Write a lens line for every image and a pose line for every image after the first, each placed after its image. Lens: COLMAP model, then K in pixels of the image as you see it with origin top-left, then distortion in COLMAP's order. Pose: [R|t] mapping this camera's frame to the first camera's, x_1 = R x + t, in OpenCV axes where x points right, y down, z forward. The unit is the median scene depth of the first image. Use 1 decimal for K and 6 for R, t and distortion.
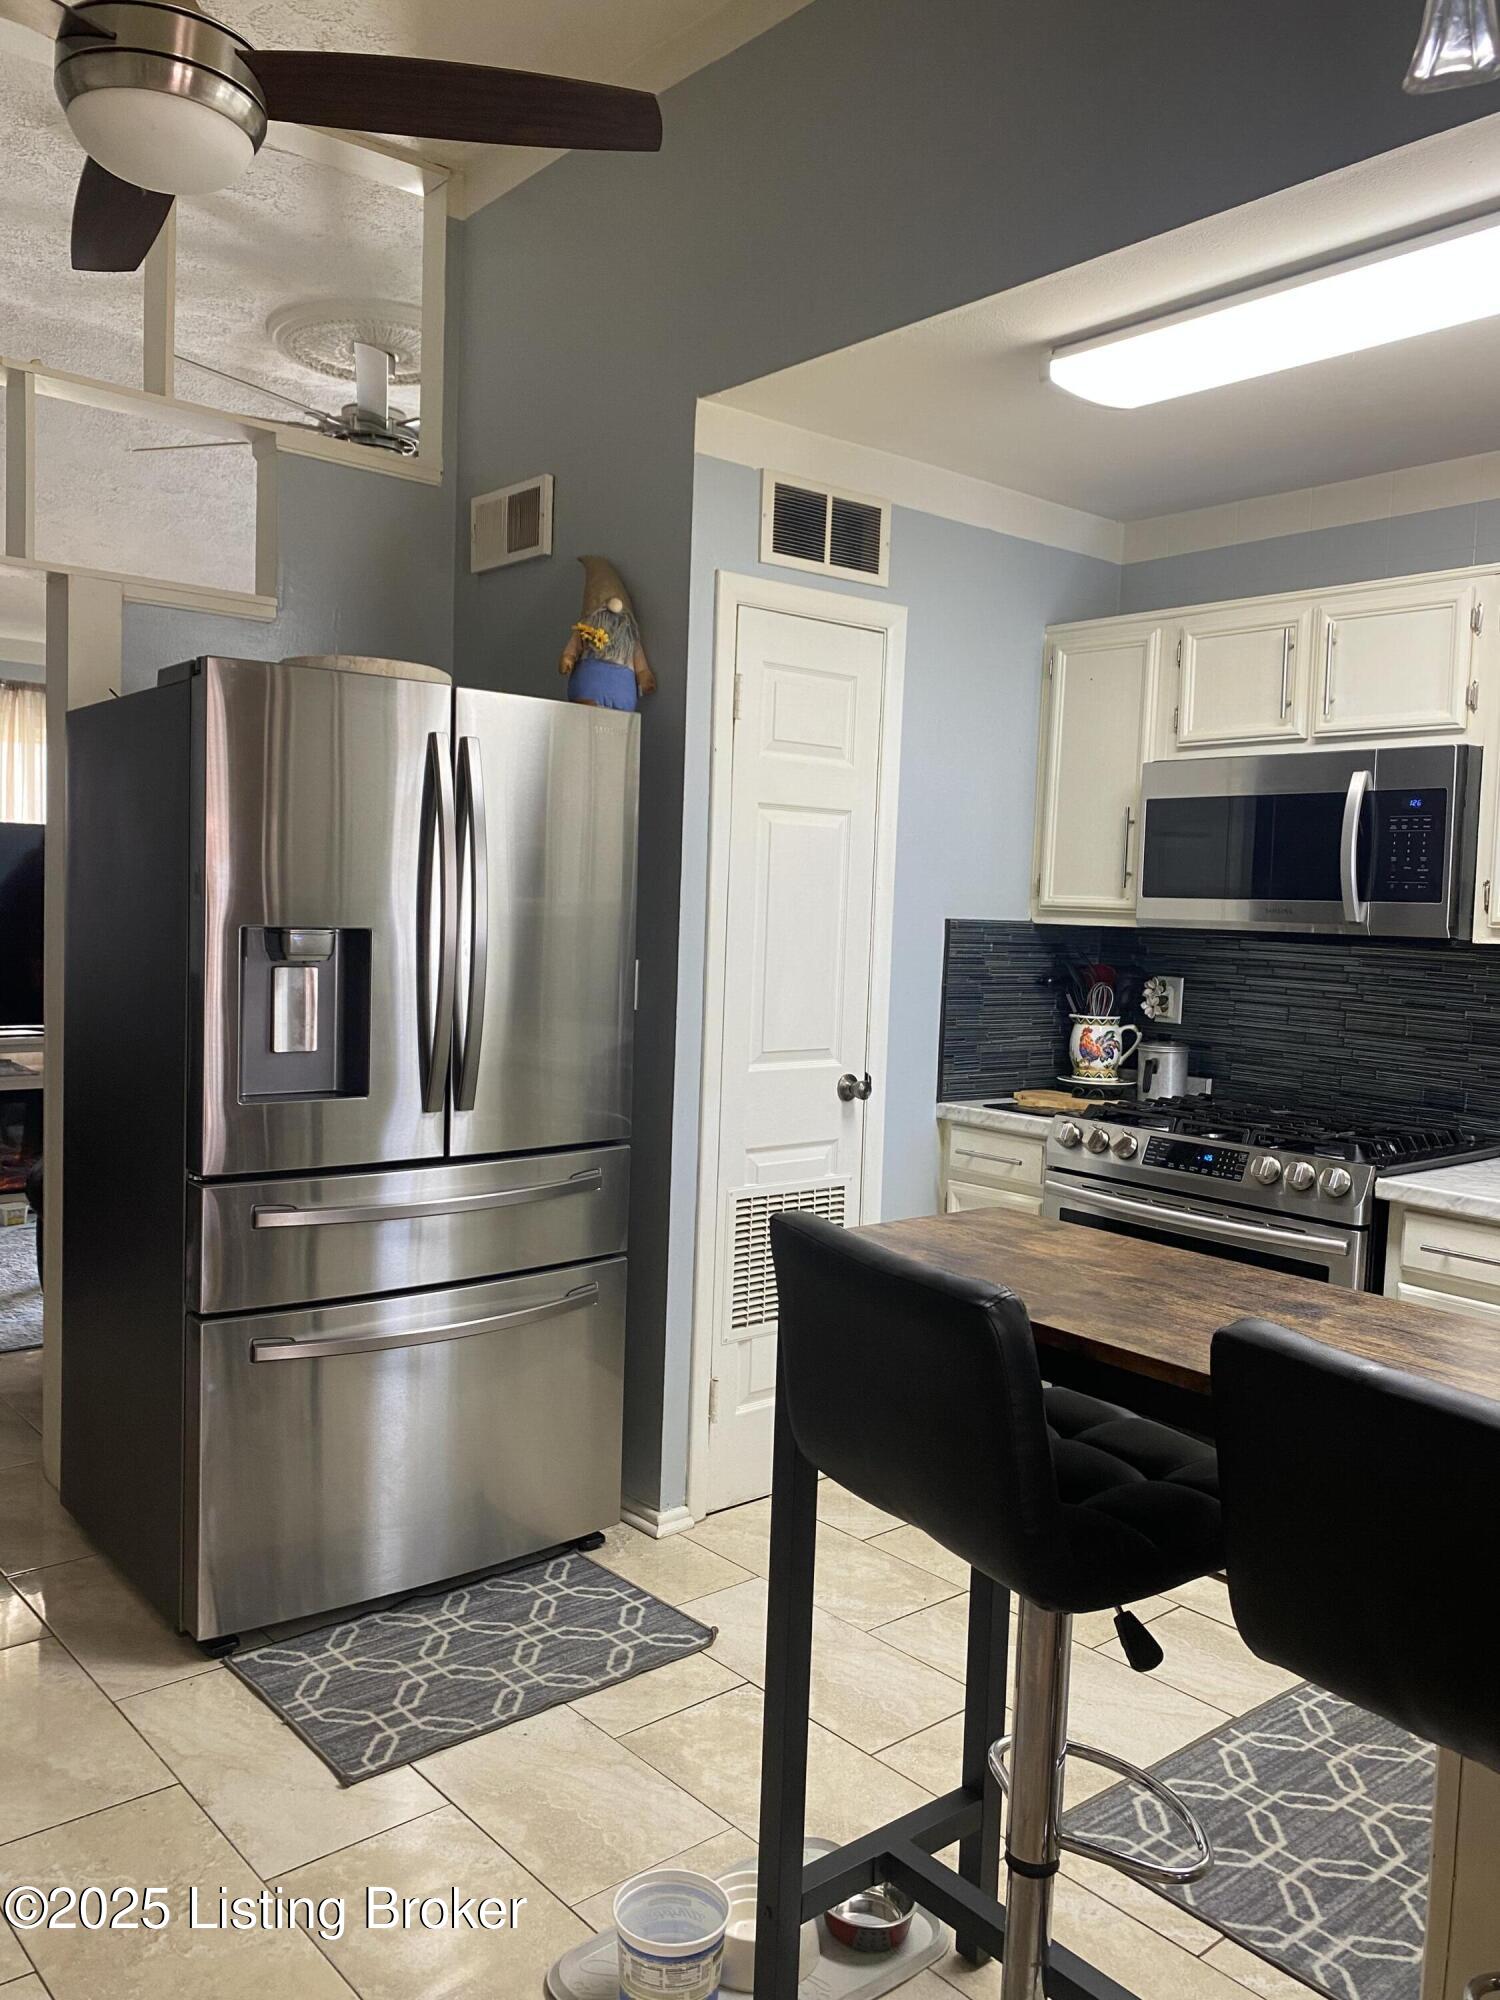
lens RADIAL K [[1520.1, 0, 704.6], [0, 1520.1, 1011.7], [0, 0, 1]] dist [0.027842, -0.033125]
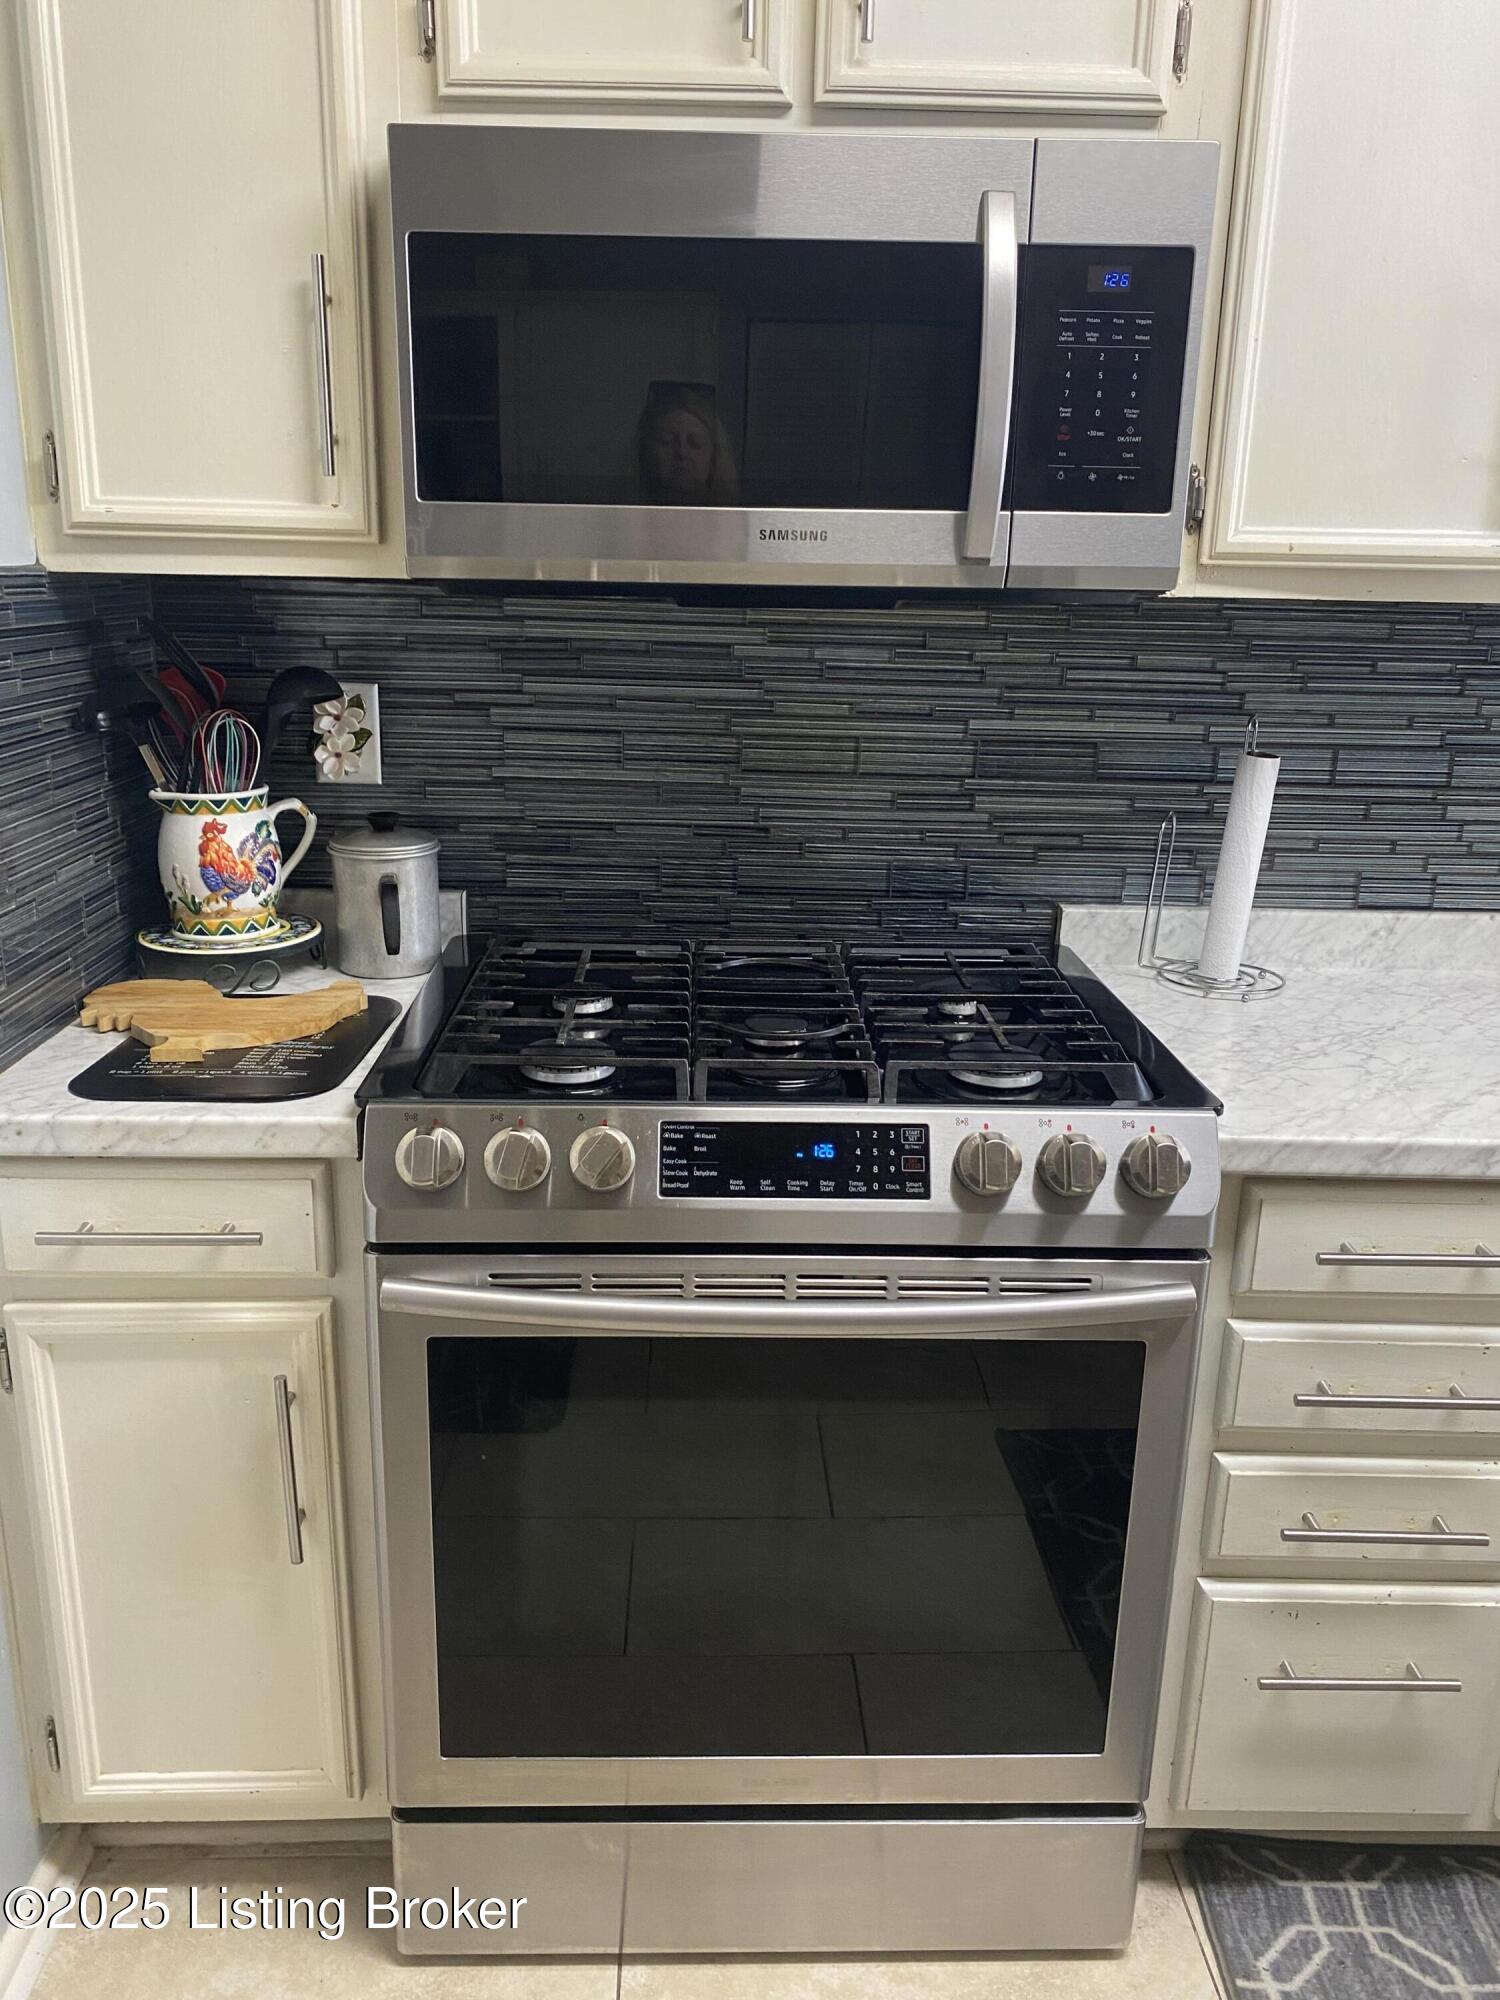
lens RADIAL K [[1520.1, 0, 736.3], [0, 1520.1, 984.9], [0, 0, 1]] dist [0.027842, -0.033125]
pose [[0.617518, -0.233018, 0.751248, 0.011452], [0.059501, 0.966212, 0.250785, -0.047558], [-0.784303, -0.110164, 0.610519, 0.673250]]
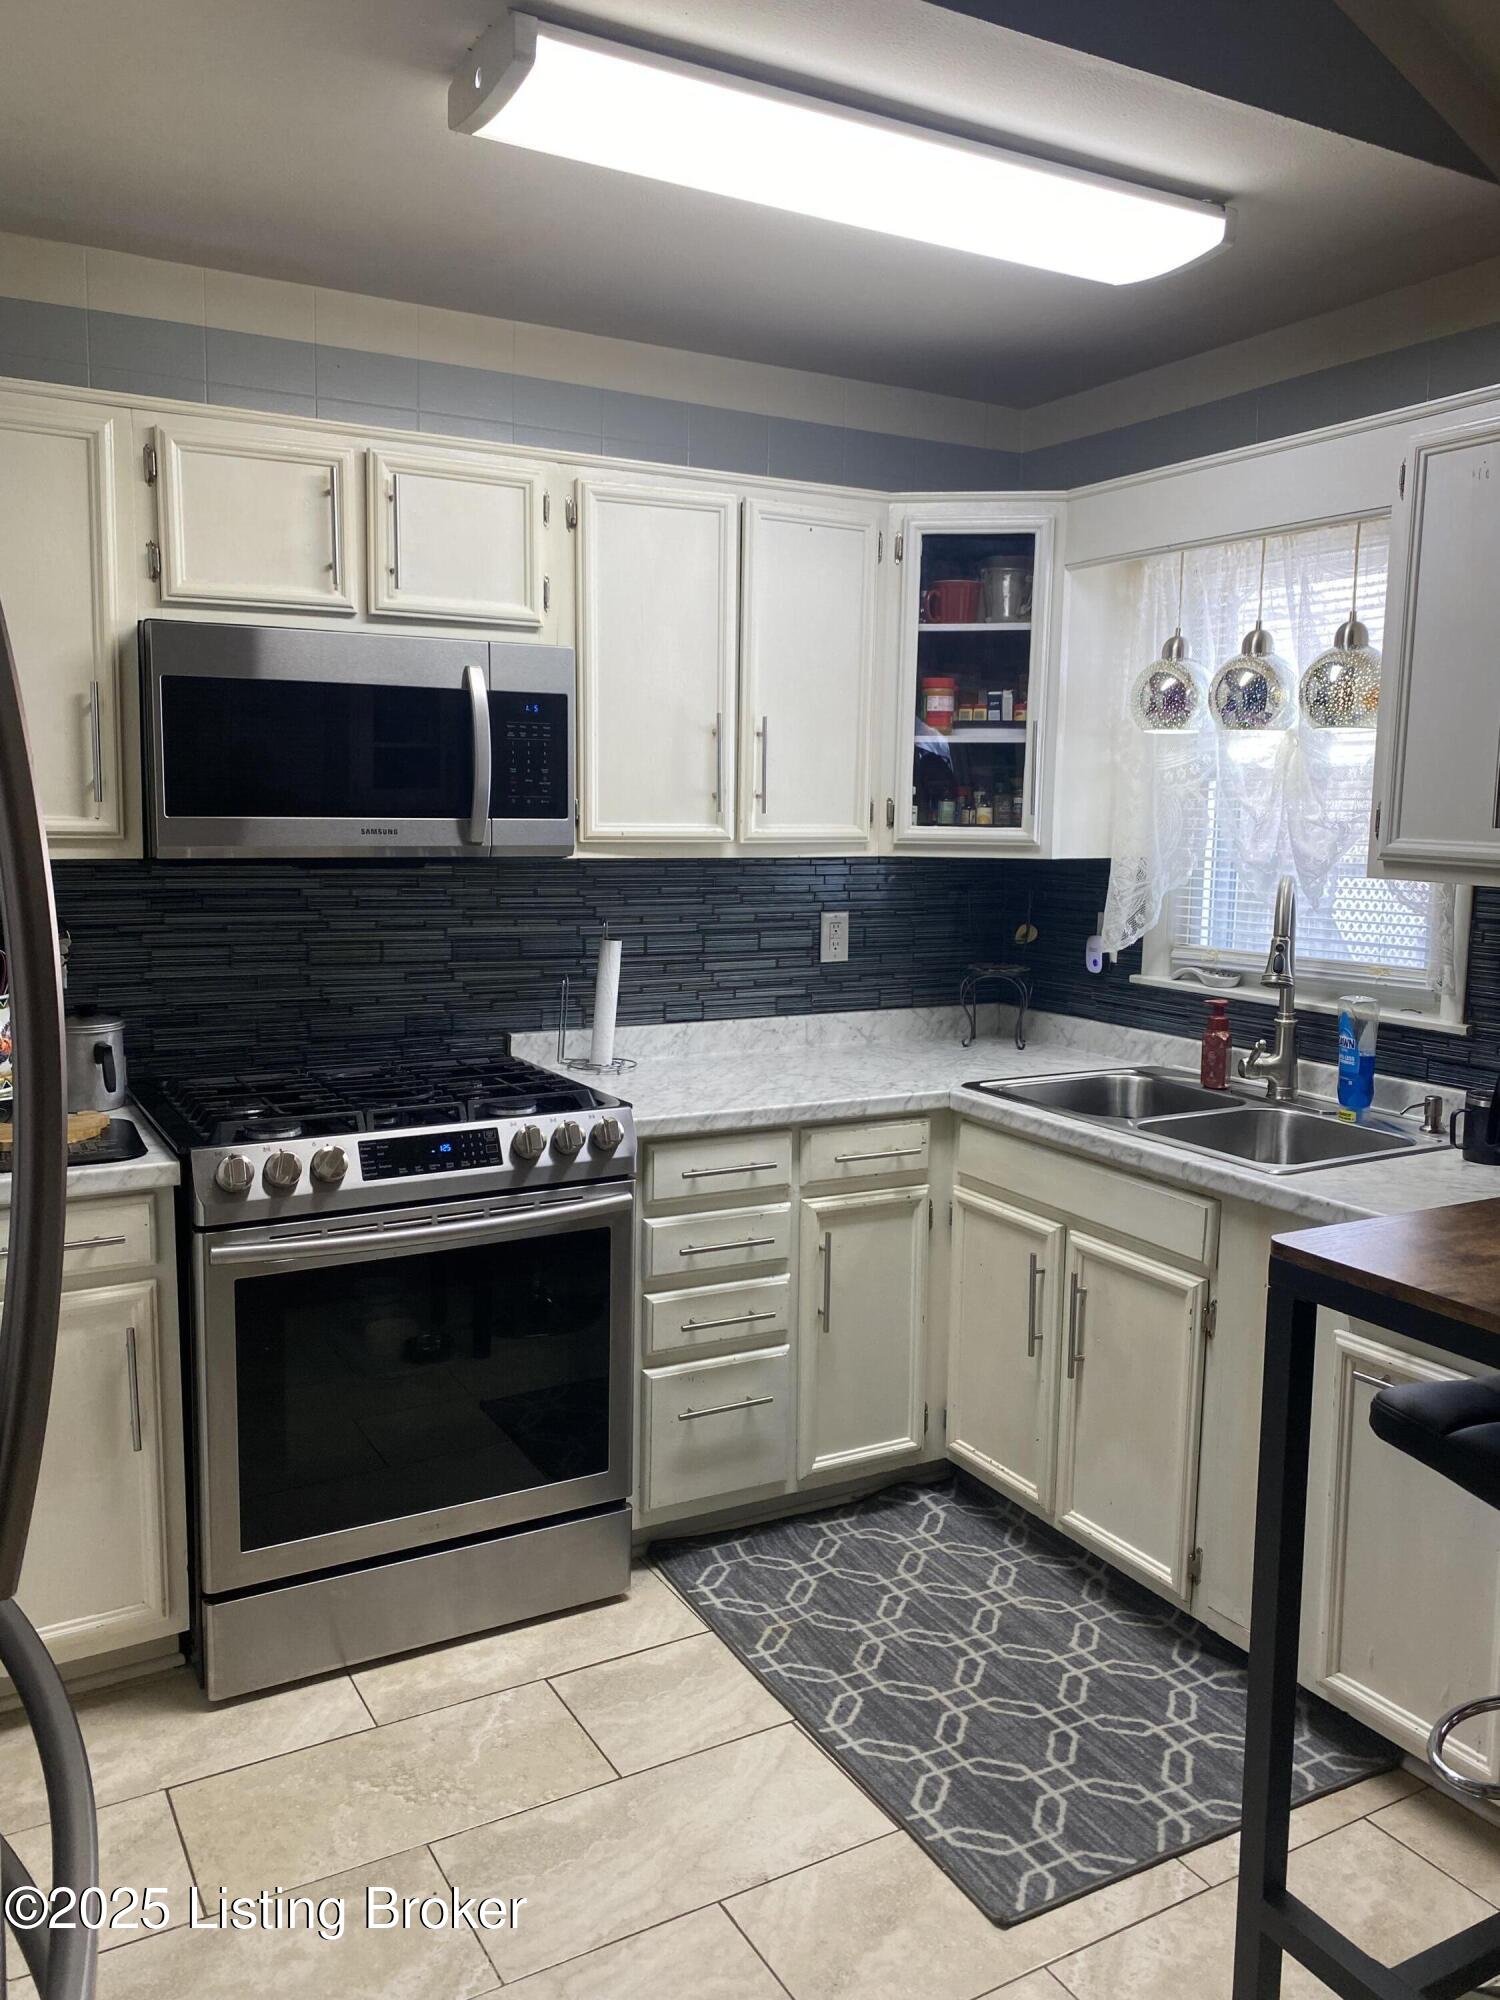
lens RADIAL K [[1520.1, 0, 749.8], [0, 1520.1, 987.4], [0, 0, 1]] dist [0.027842, -0.033125]
pose [[0.173628, -0.148998, 0.973475, -0.353514], [0.064862, 0.988072, 0.139663, -0.077099], [-0.982673, 0.038892, 0.181221, 0.608630]]
